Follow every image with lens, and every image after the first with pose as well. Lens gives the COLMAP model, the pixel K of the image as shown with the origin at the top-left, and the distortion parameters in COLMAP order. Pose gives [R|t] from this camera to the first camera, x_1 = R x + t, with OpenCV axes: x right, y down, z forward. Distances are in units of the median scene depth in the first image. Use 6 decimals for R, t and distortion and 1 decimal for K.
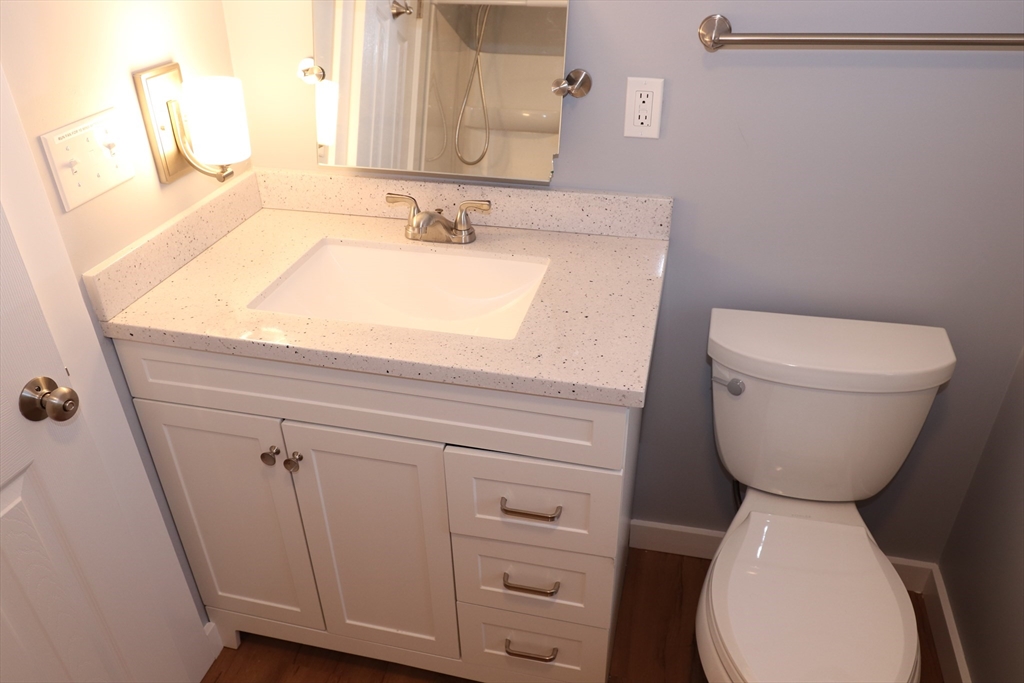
lens RADIAL K [[752.7, 0, 512.3], [0, 752.7, 342.9], [0, 0, 1]] dist [-0.026417, -0.006678]
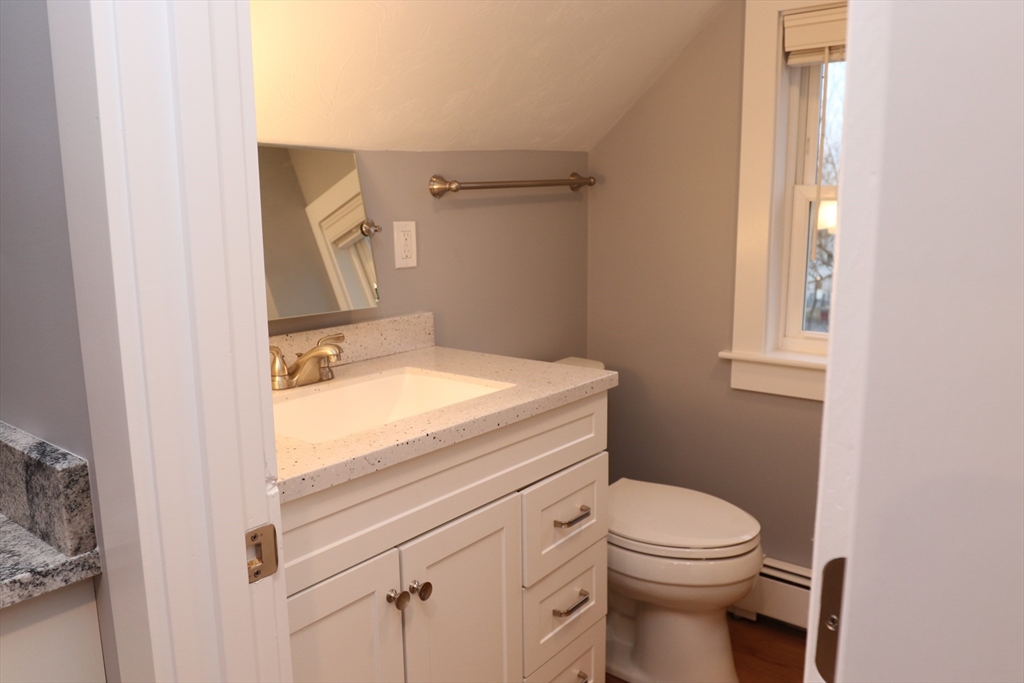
lens RADIAL K [[752.7, 0, 512.2], [0, 752.7, 342.4], [0, 0, 1]] dist [-0.026417, -0.006678]
pose [[0.417700, -0.144222, 0.897066, -0.907762], [0.483945, 0.870929, -0.085319, 0.030131], [-0.768976, 0.469769, 0.433583, 0.372101]]
